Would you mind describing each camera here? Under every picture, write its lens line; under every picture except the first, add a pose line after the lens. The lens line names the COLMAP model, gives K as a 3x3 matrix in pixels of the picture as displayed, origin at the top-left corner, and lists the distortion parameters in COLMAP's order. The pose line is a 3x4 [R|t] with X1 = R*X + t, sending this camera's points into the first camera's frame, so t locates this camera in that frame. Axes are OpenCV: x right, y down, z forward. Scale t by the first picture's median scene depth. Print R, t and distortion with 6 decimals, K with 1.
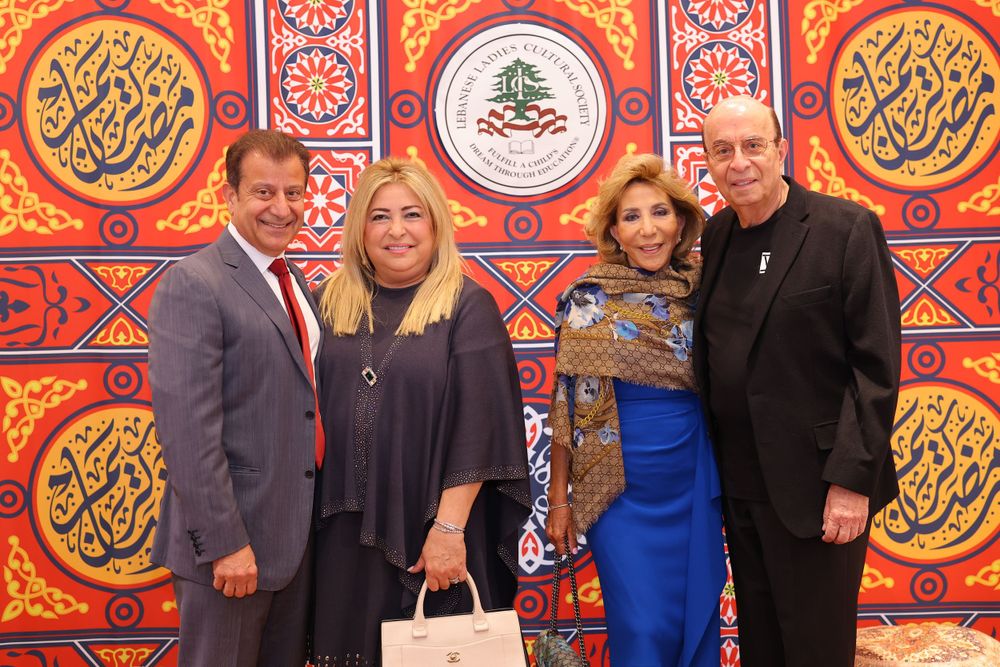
lens RADIAL K [[1504.8, 0, 506.8], [0, 1504.8, 328.5], [0, 0, 1]] dist [-0.020121, 0.000000]
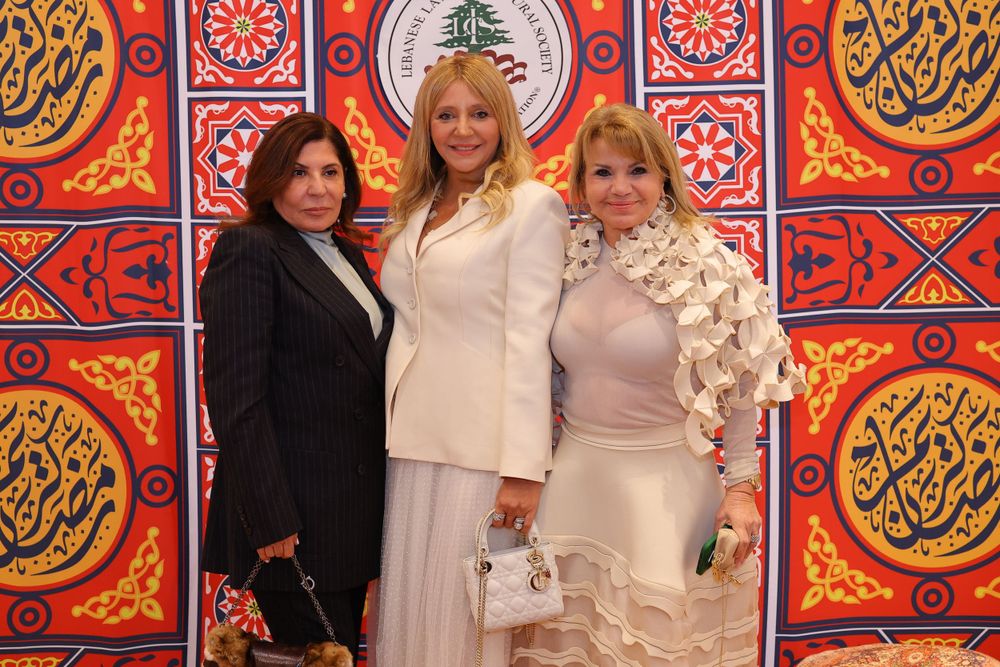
lens RADIAL K [[1504.8, 0, 478.2], [0, 1504.8, 334.0], [0, 0, 1]] dist [-0.020121, 0.000000]
pose [[0.999678, 0.007561, -0.024215, 0.034123], [-0.006714, 0.999370, 0.034850, -0.013683], [0.024464, -0.034676, 0.999099, 0.116828]]
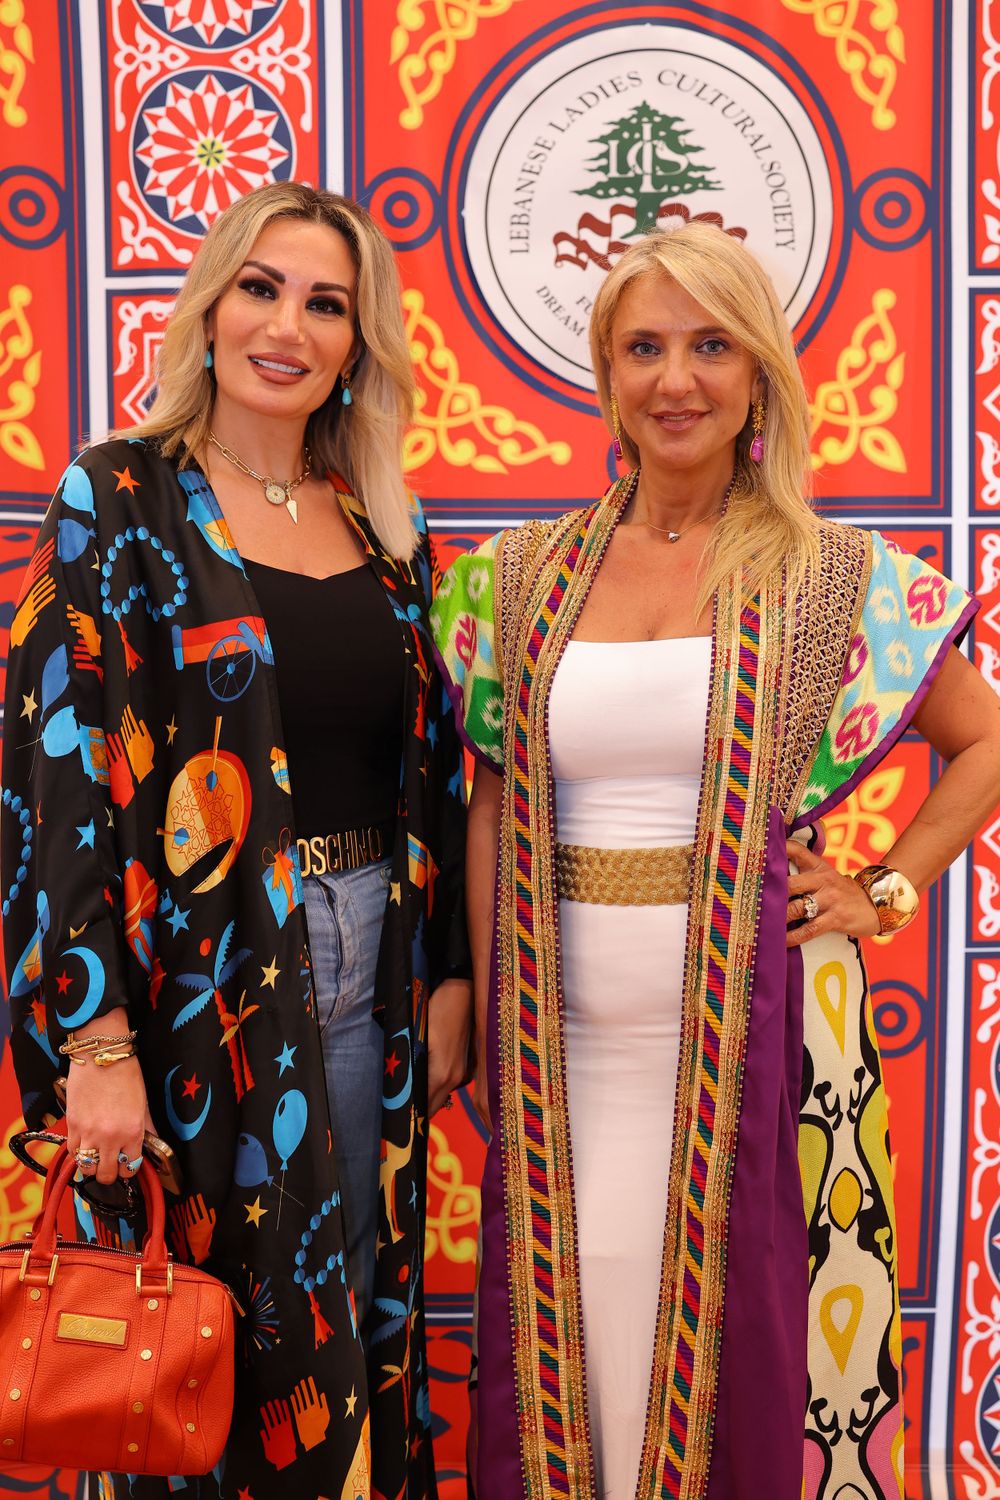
lens RADIAL K [[2257.2, 0, 511.2], [0, 2257.2, 745.4], [0, 0, 1]] dist [-0.020121, 0.000000]
pose [[0.998819, 0.020209, -0.044188, 0.001346], [-0.017964, 0.998557, 0.050616, -0.016267], [0.045147, -0.049762, 0.997740, 0.296991]]
